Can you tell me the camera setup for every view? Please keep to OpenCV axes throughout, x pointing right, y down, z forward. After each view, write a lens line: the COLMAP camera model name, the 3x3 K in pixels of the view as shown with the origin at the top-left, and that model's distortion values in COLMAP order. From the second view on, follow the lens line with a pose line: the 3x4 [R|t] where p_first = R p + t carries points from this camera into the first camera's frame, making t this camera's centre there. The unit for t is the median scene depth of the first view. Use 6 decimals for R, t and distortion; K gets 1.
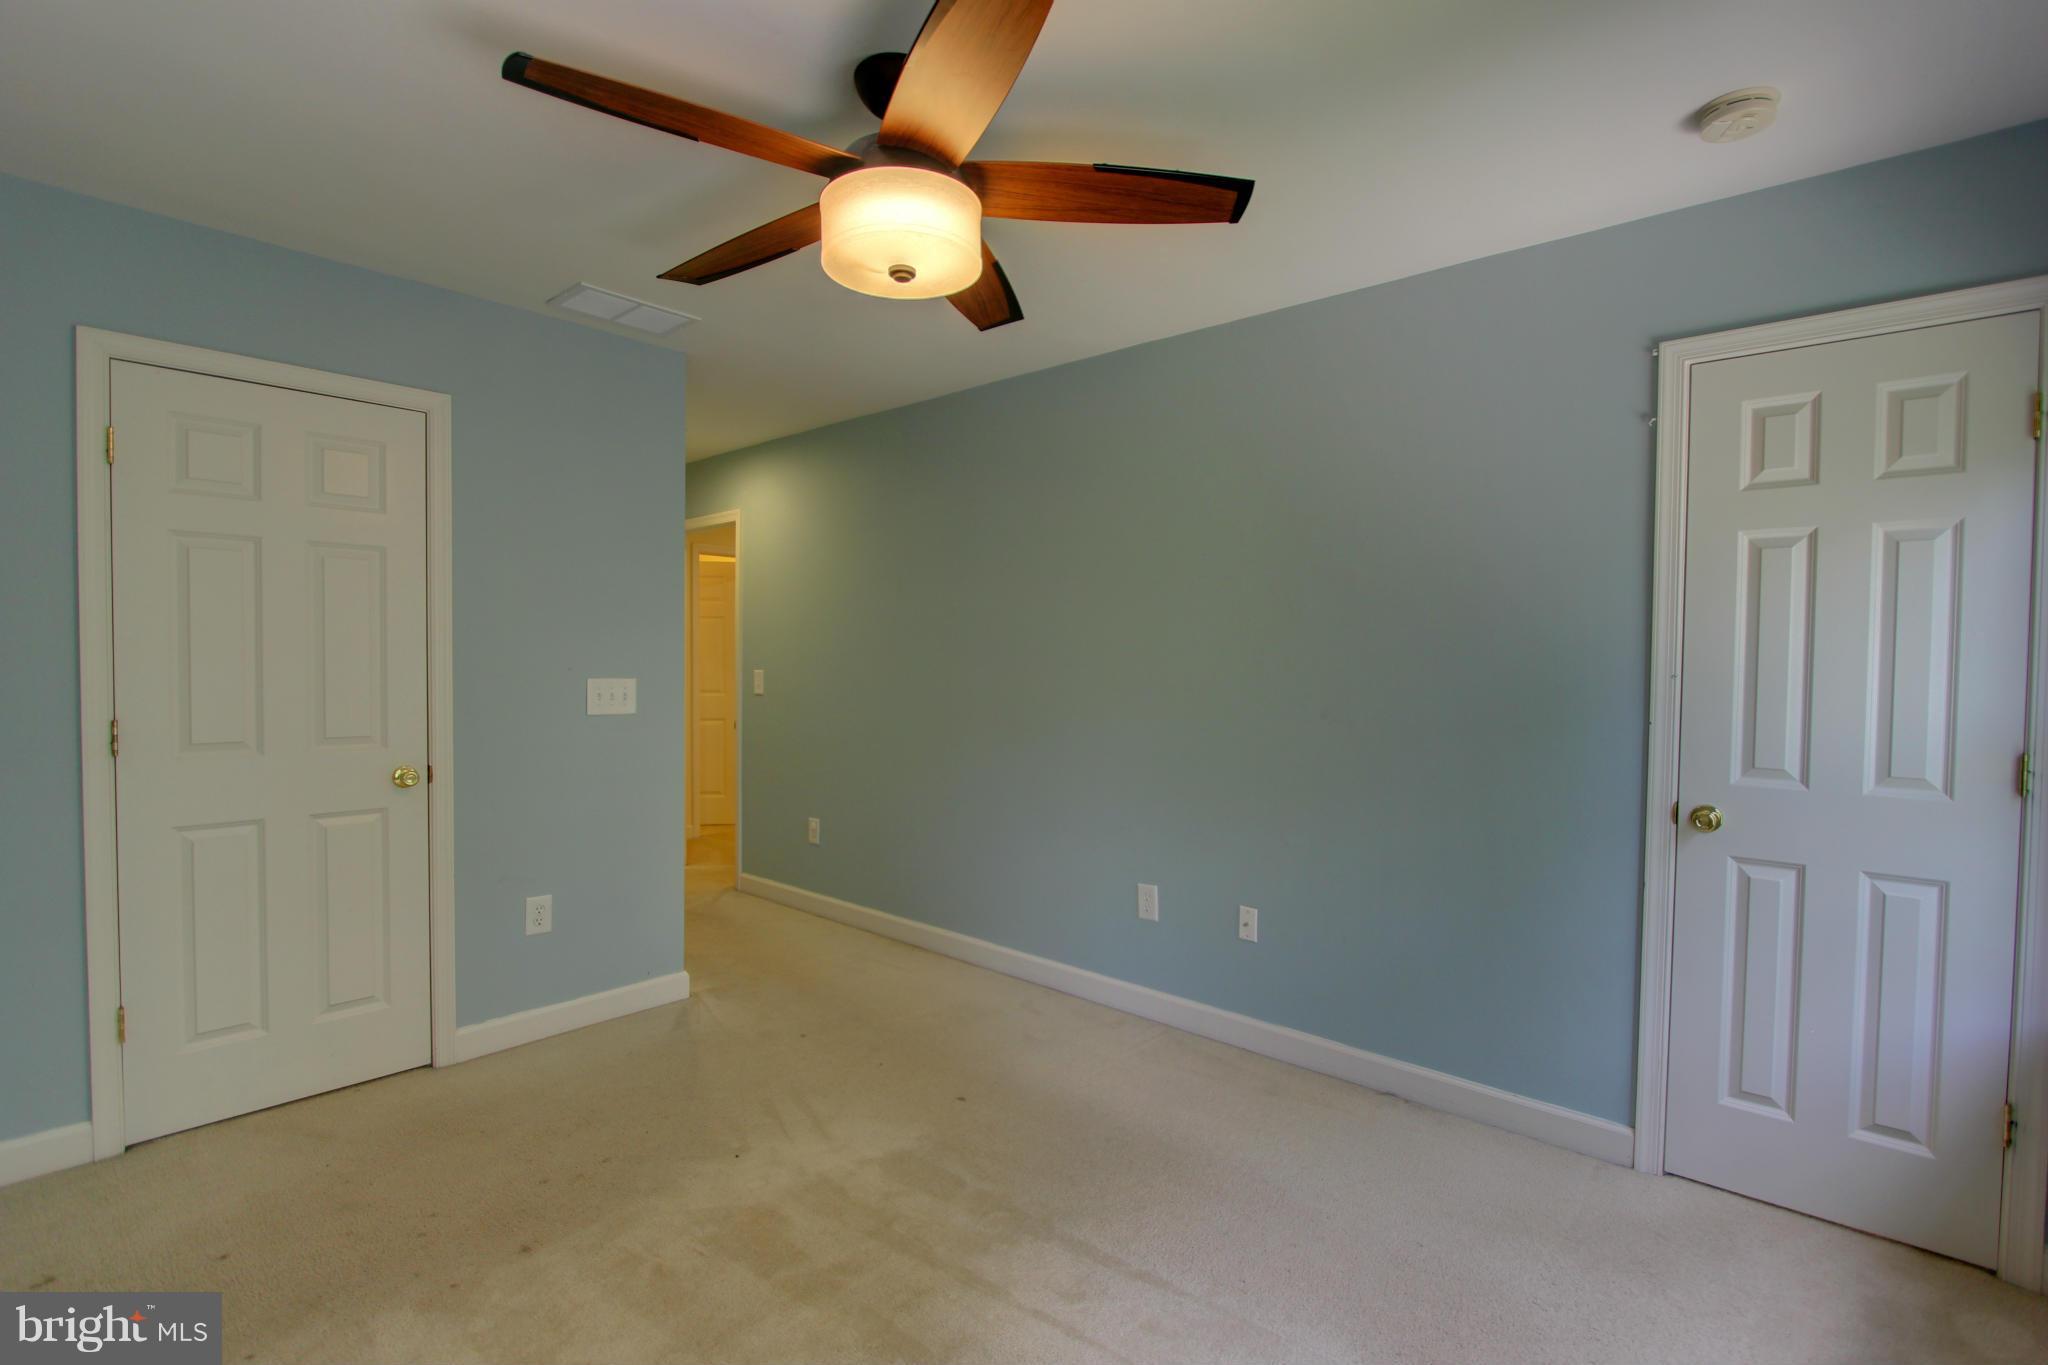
lens RADIAL K [[944.2, 0, 1034.8], [0, 944.2, 682.0], [0, 0, 1]] dist [-0.015607, 0.000320]
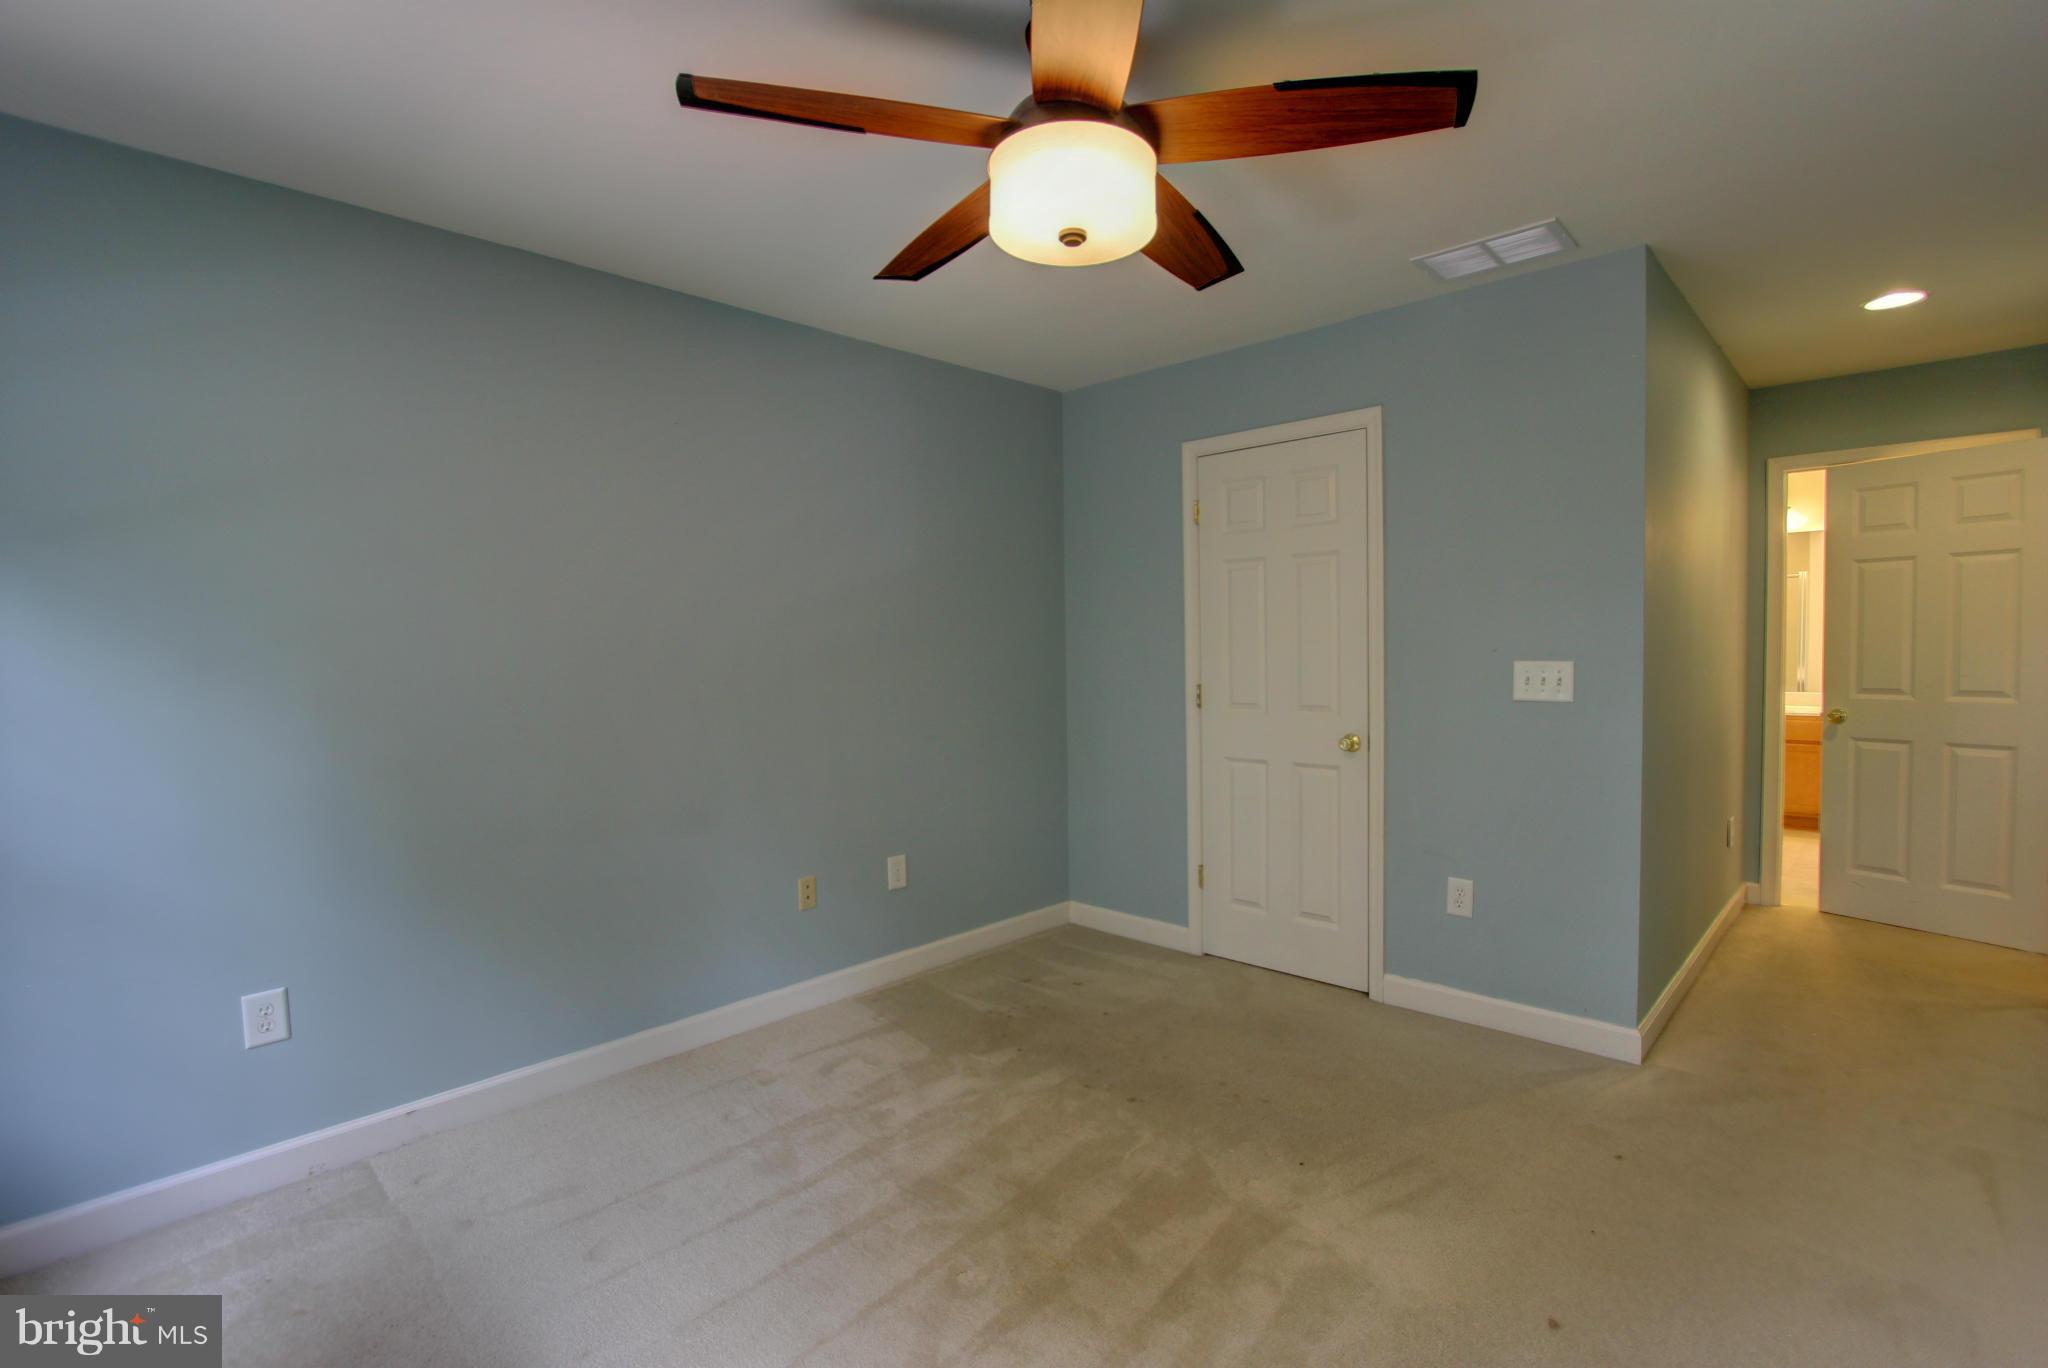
lens RADIAL K [[944.2, 0, 1033.9], [0, 944.2, 681.4], [0, 0, 1]] dist [-0.015607, 0.000320]
pose [[-0.034804, 0.028093, -0.998999, 0.522228], [-0.009000, 0.999555, 0.028422, -0.006058], [0.999354, 0.009981, -0.034536, 0.631878]]
